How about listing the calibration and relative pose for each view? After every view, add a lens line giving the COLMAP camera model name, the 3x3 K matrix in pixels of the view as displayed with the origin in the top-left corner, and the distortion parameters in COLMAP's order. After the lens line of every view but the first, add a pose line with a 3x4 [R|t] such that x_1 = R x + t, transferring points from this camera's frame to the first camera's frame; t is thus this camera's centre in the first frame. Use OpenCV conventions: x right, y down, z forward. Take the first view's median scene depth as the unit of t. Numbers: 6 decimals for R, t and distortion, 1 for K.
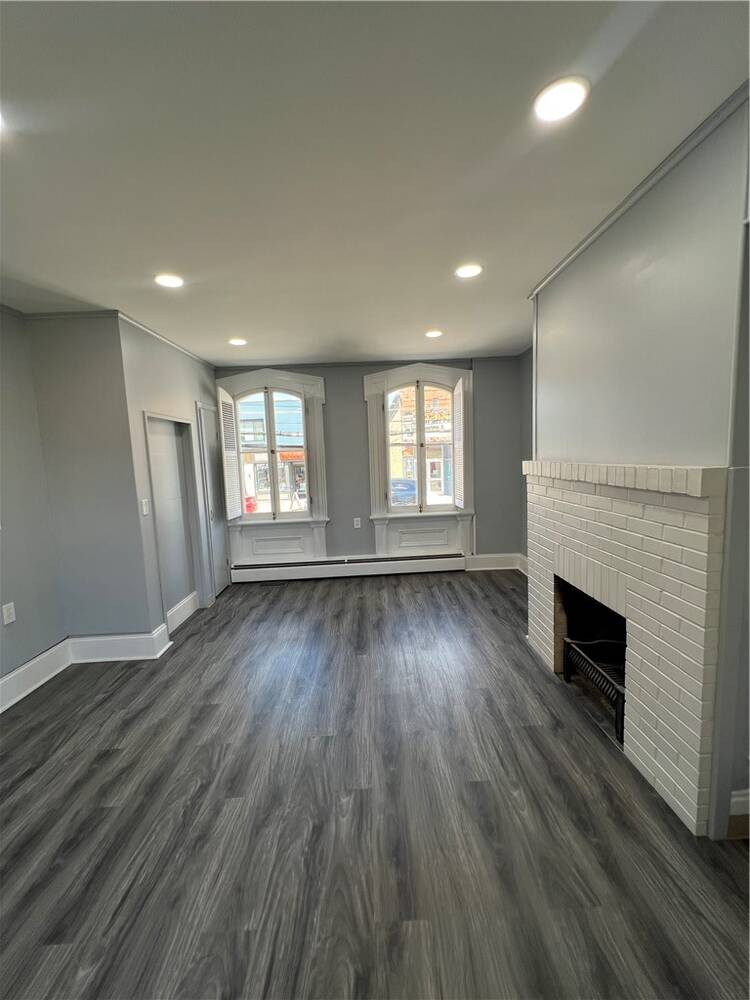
lens RADIAL K [[401.8, 0, 378.5], [0, 401.8, 493.5], [0, 0, 1]] dist [0.006485, -0.000245]
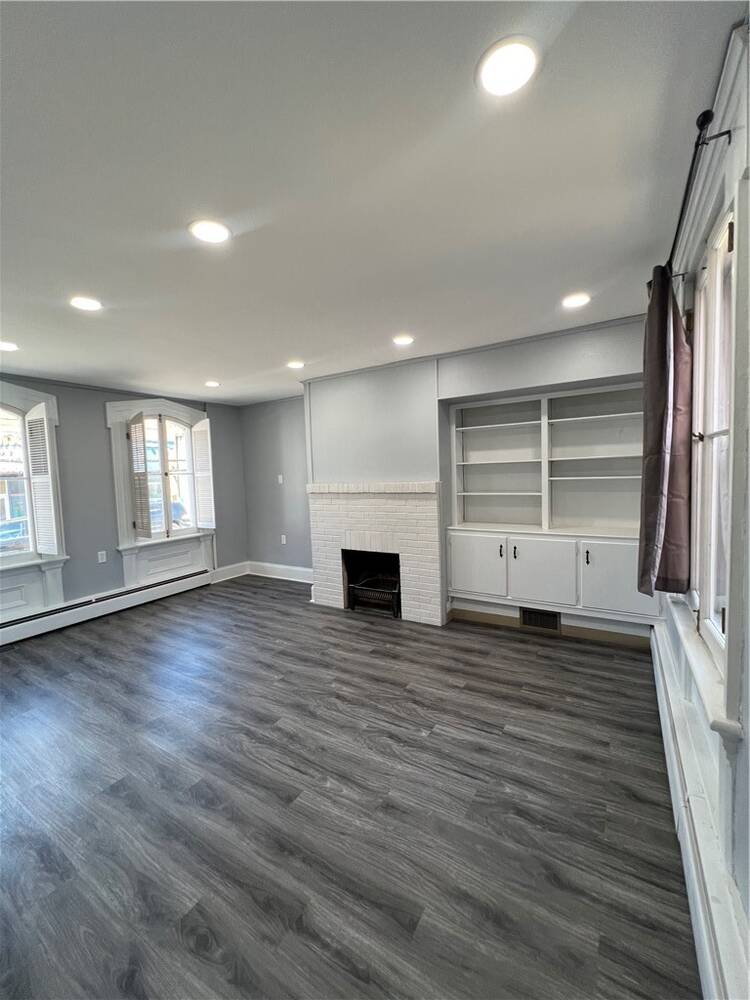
lens RADIAL K [[399.5, 0, 375.6], [0, 399.5, 500.0], [0, 0, 1]] dist [-0.000443, 0.000534]
pose [[0.549942, -0.034507, 0.834490, -0.593570], [0.094196, 0.995334, -0.020919, 0.027652], [-0.829874, 0.090110, 0.550626, -0.046337]]
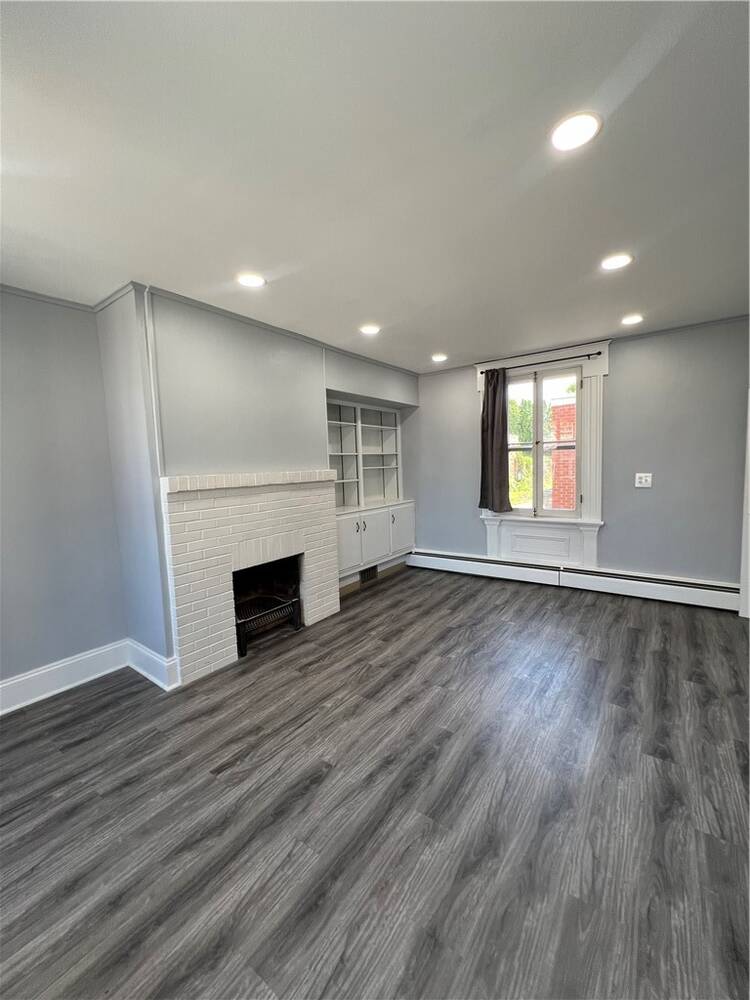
lens RADIAL K [[399.5, 0, 381.4], [0, 399.5, 501.3], [0, 0, 1]] dist [-0.000443, 0.000534]
pose [[-0.794927, 0.014917, 0.606521, -0.392722], [0.127190, 0.981580, 0.142557, -0.070113], [-0.593223, 0.190466, -0.782182, 1.067586]]
